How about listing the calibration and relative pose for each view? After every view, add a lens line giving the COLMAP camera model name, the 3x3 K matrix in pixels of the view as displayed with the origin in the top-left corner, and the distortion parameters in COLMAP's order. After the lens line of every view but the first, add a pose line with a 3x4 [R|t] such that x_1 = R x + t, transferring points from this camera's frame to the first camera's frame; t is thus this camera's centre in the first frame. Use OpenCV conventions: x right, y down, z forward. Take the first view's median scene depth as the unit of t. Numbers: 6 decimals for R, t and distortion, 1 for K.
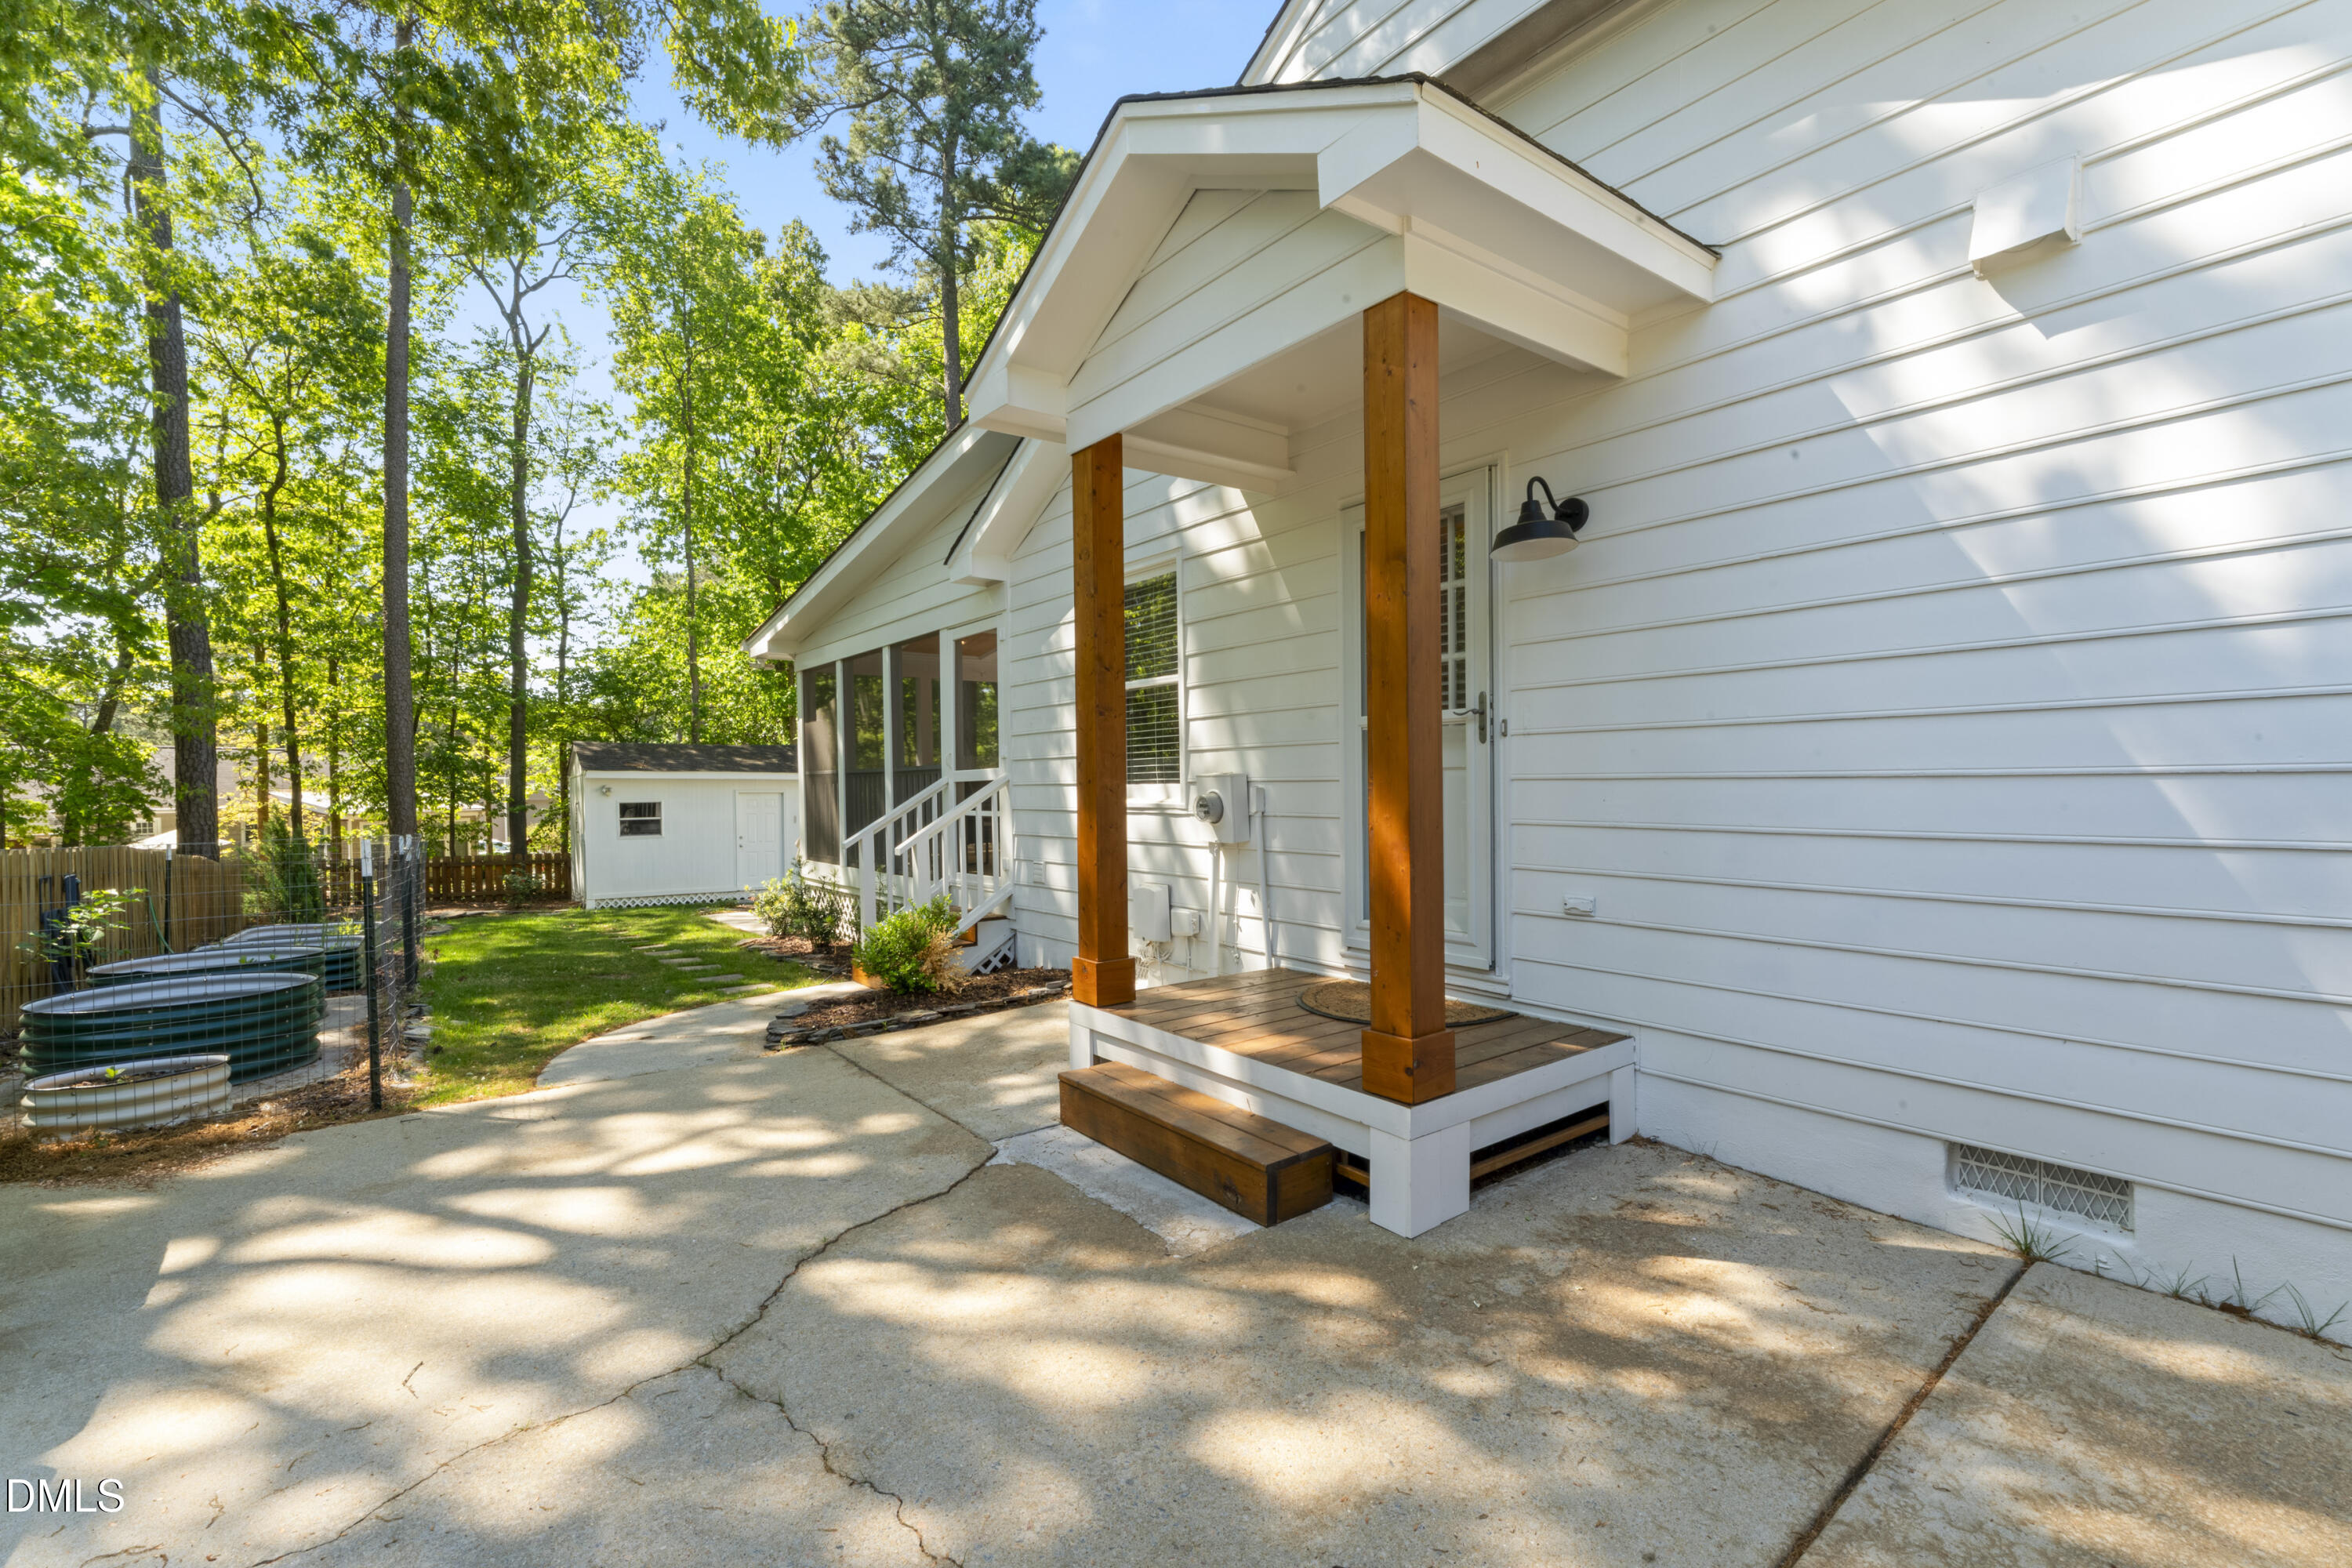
lens RADIAL K [[1030.0, 0, 1183.5], [0, 1030.0, 787.0], [0, 0, 1]] dist [-0.005215, 0.006201]
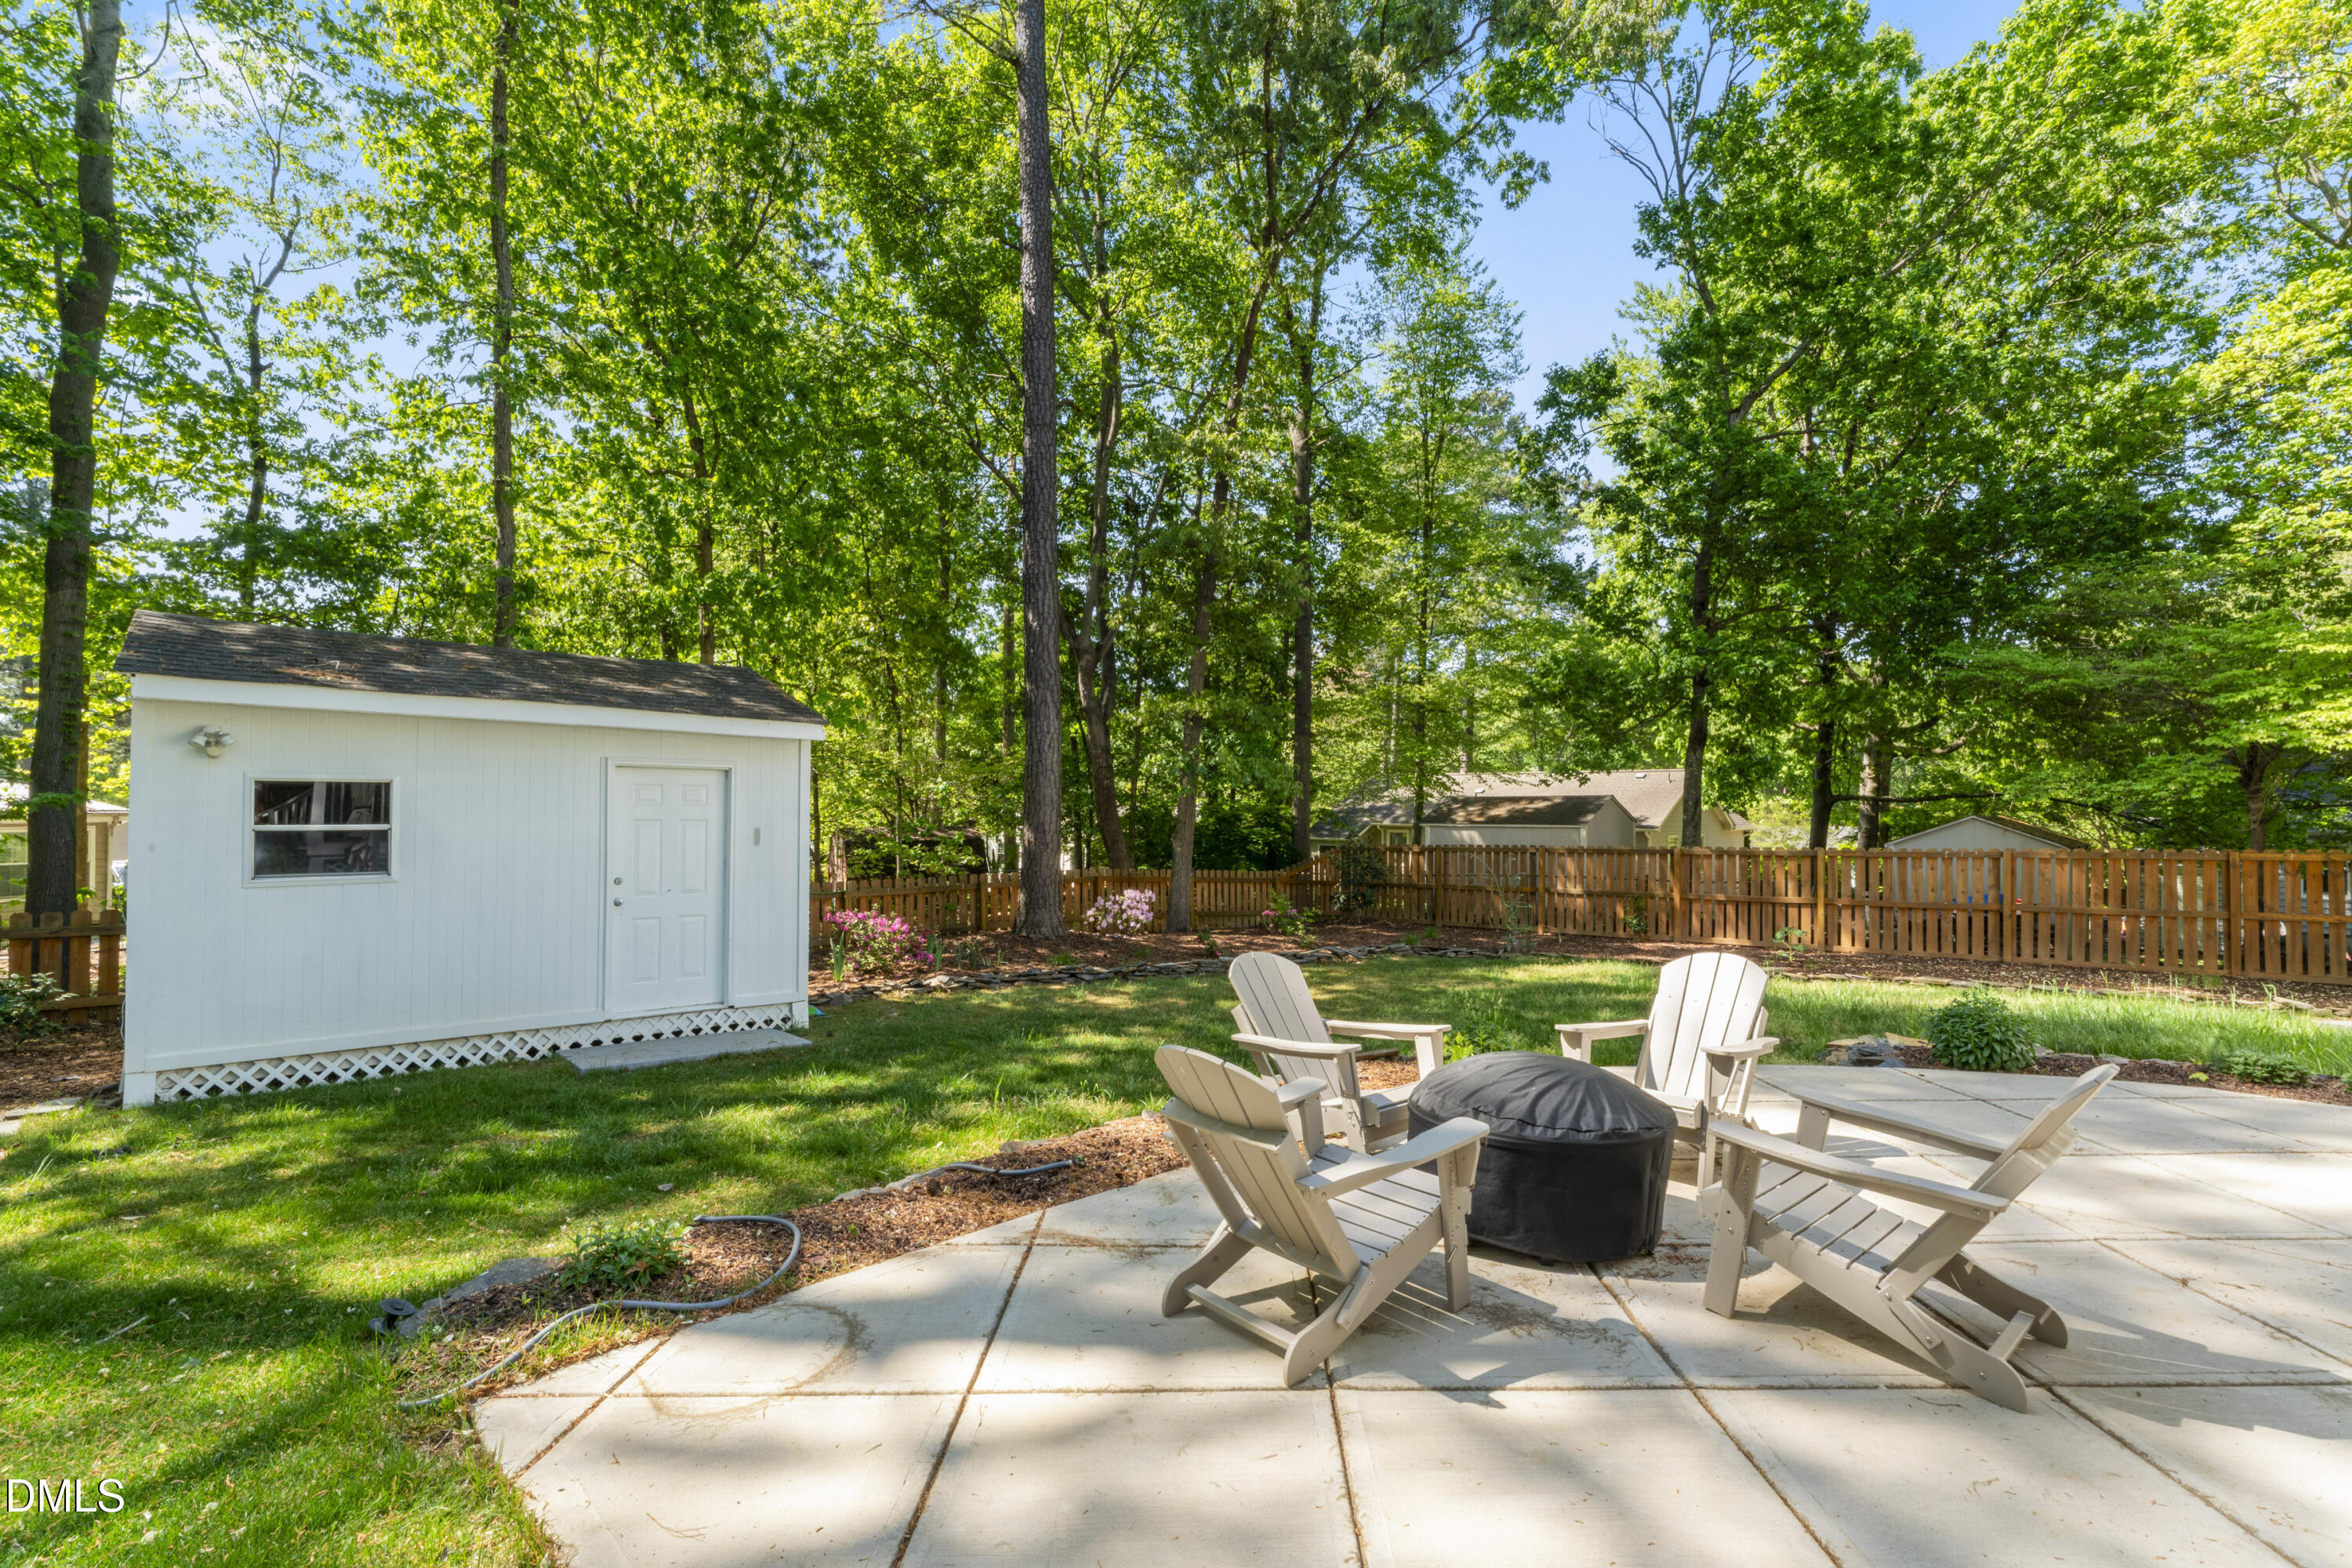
lens RADIAL K [[1020.4, 0, 1179.2], [0, 1020.4, 779.2], [0, 0, 1]] dist [-0.000506, -0.000420]
pose [[0.990429, 0.018679, 0.136750, -0.261398], [-0.014511, 0.999401, -0.031415, 0.019114], [-0.137255, 0.029130, 0.990107, 0.559934]]
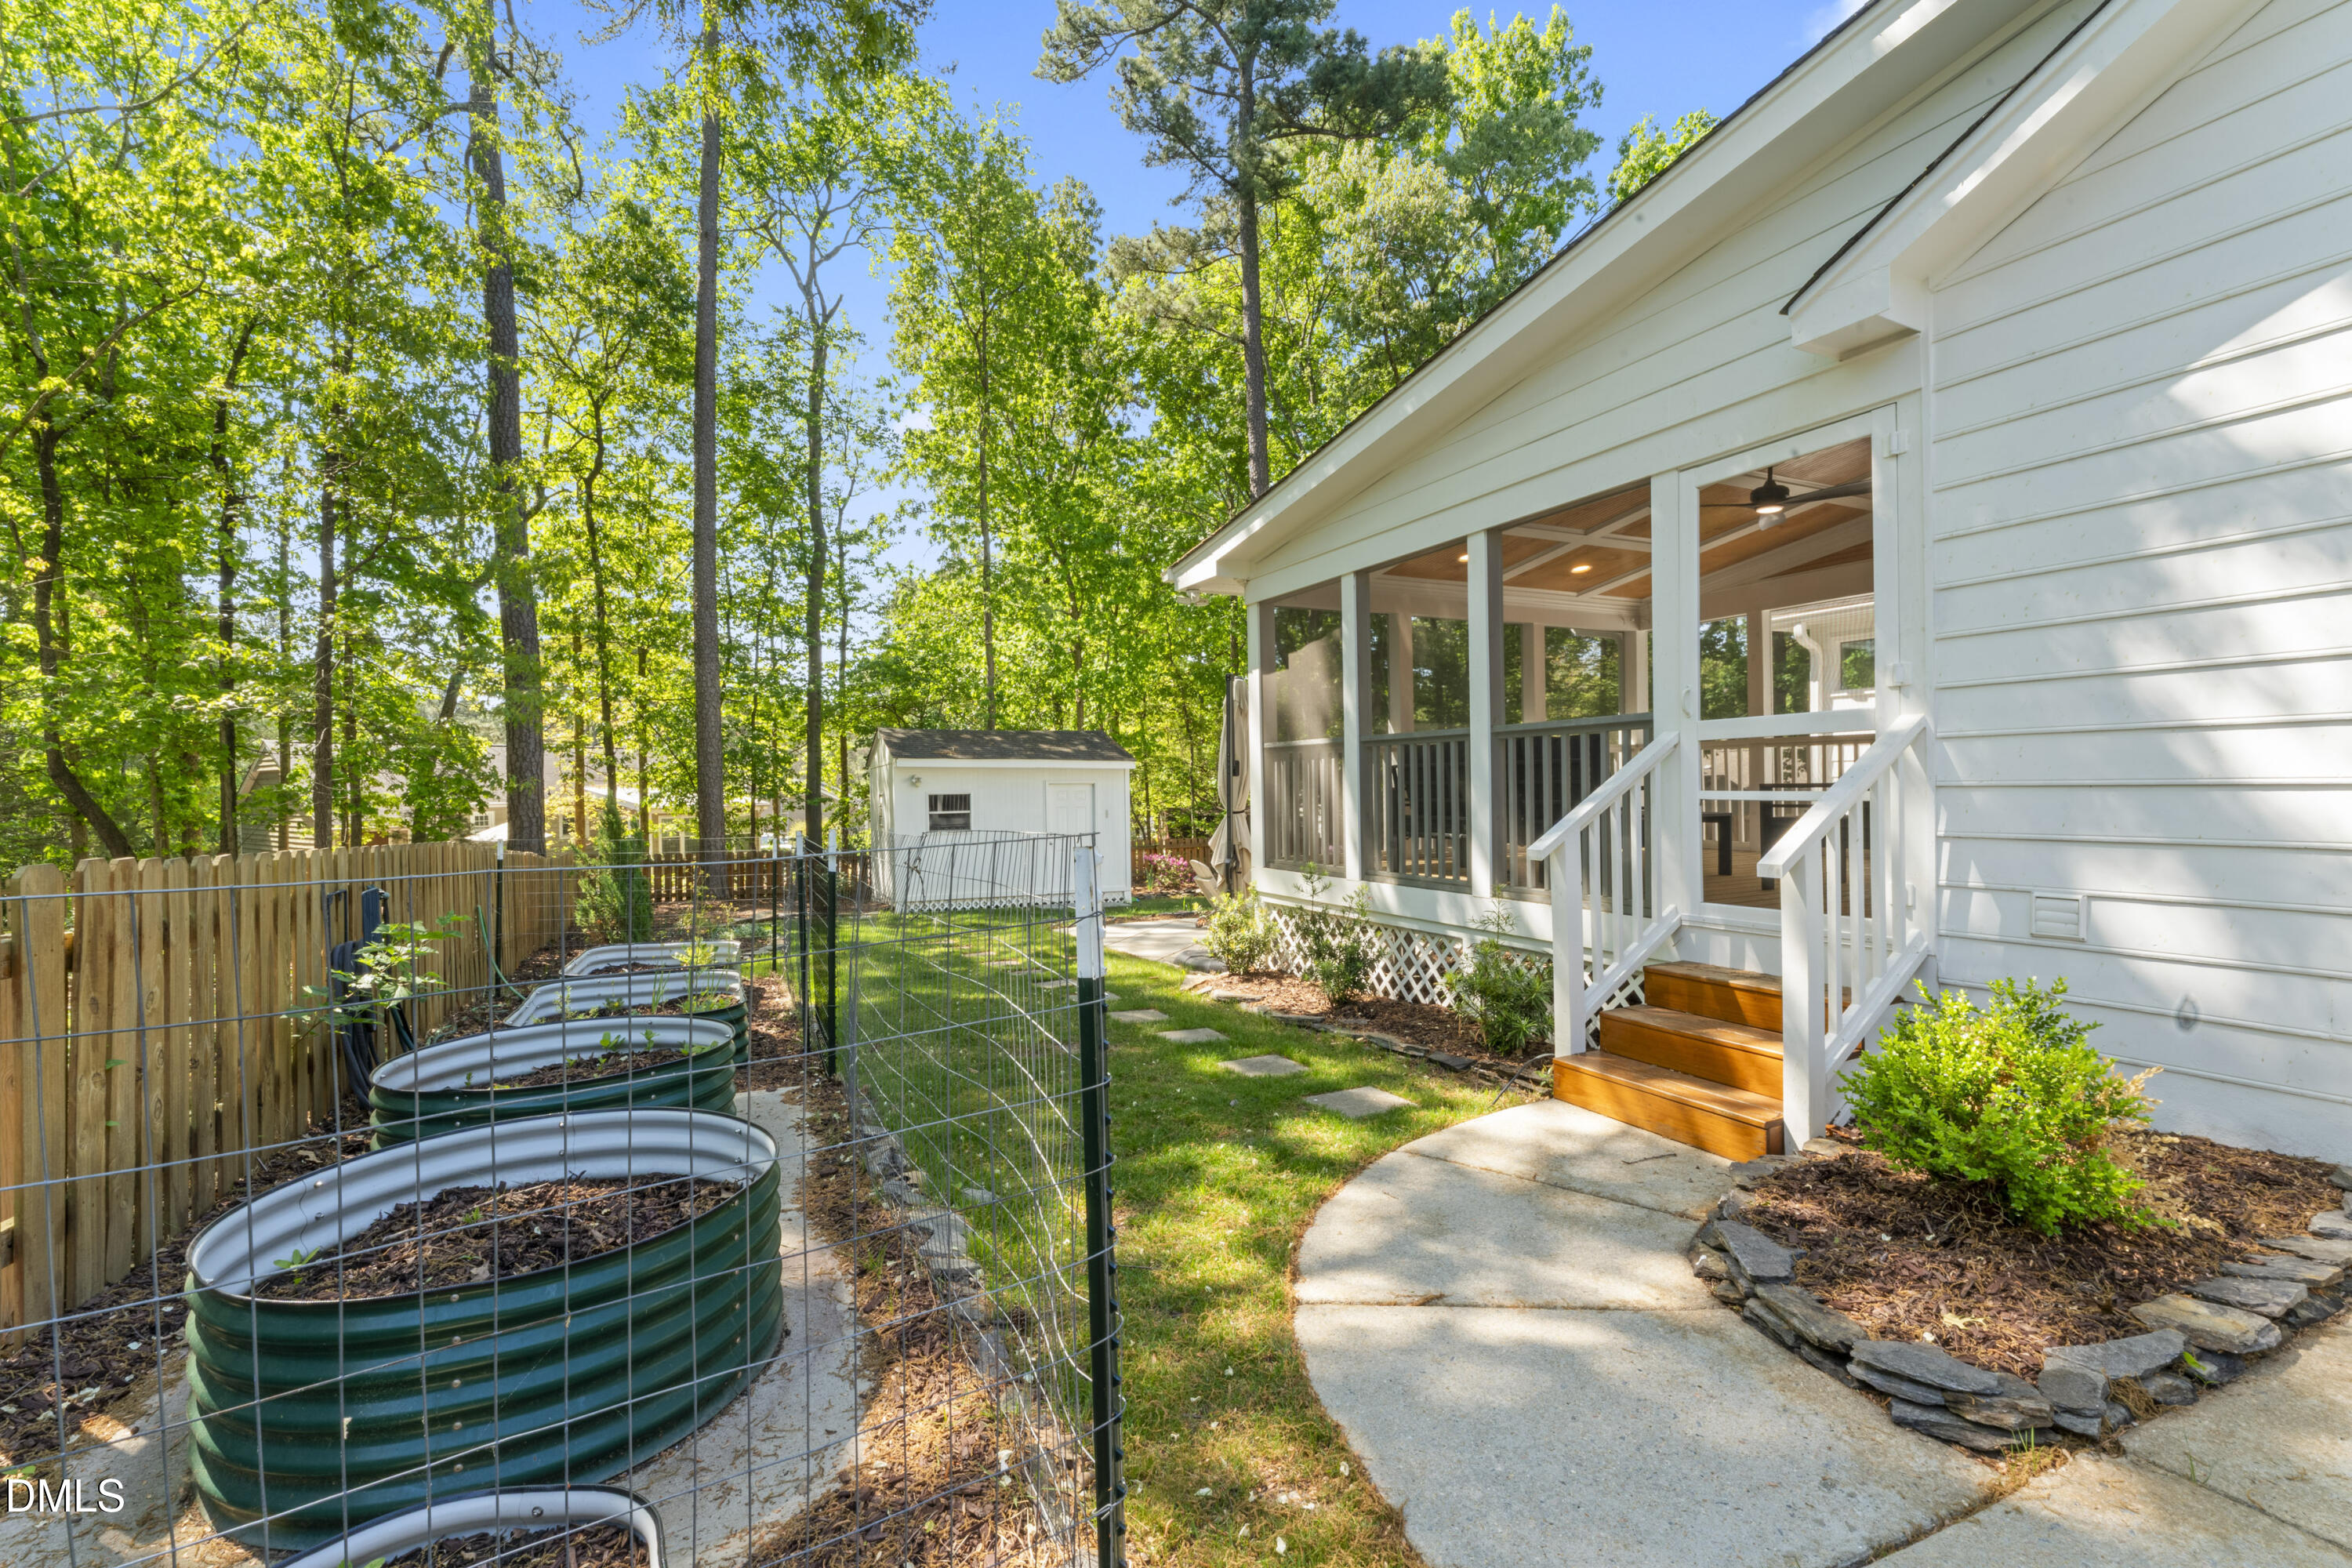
lens RADIAL K [[1020.4, 0, 1179.2], [0, 1020.4, 779.2], [0, 0, 1]] dist [-0.000506, -0.000420]
pose [[0.981893, -0.003775, -0.189401, -0.148842], [0.002543, 0.999974, -0.006750, 0.007418], [0.189421, 0.006146, 0.981877, 0.151324]]
